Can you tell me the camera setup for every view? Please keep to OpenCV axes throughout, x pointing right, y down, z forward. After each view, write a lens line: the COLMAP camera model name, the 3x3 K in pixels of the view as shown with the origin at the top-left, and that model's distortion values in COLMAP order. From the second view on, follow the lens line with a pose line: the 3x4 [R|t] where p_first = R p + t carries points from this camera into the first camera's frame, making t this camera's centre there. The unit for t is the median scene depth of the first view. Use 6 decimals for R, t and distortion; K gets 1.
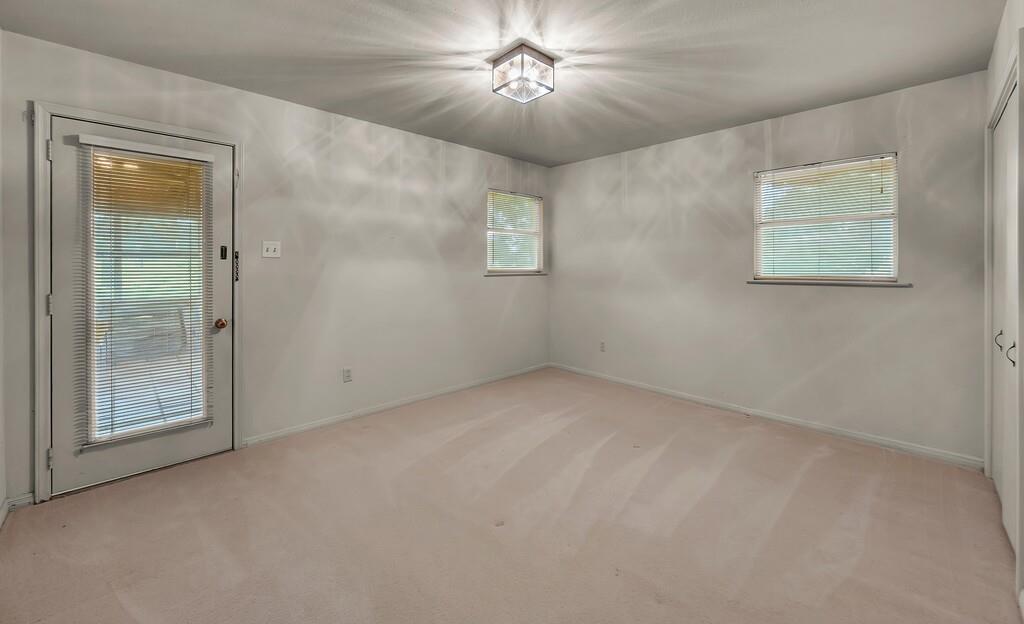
lens RADIAL K [[406.3, 0, 500.0], [0, 406.3, 267.2], [0, 0, 1]] dist [-0.002707, 0.000055]
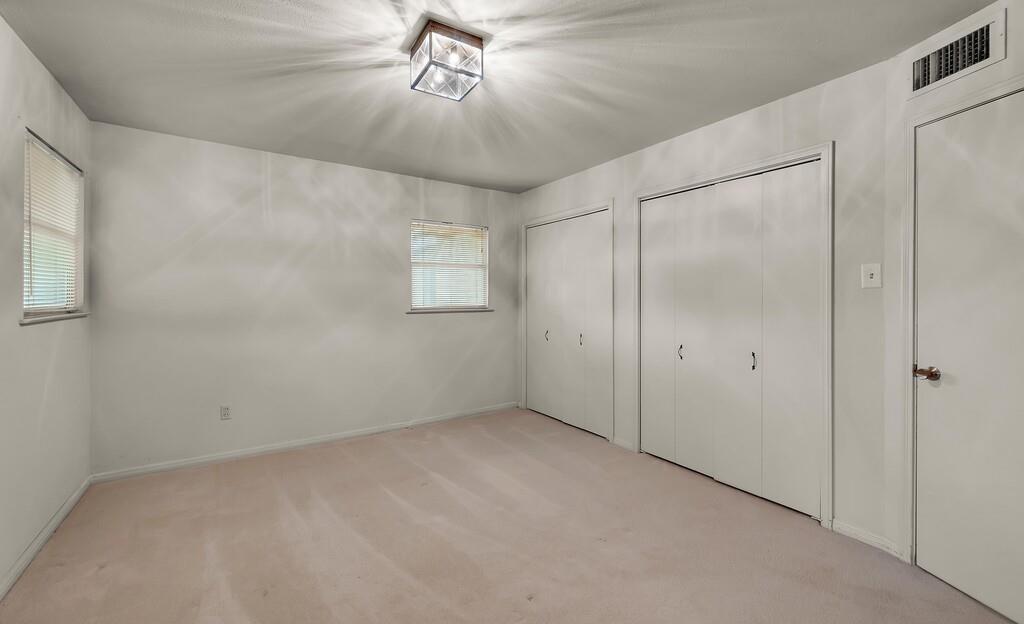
lens RADIAL K [[406.3, 0, 528.2], [0, 406.3, 298.6], [0, 0, 1]] dist [-0.002707, 0.000055]
pose [[0.147553, -0.005232, 0.989040, -0.474029], [0.000336, 0.999986, 0.005240, -0.009637], [-0.989054, -0.000441, 0.147552, 0.481877]]
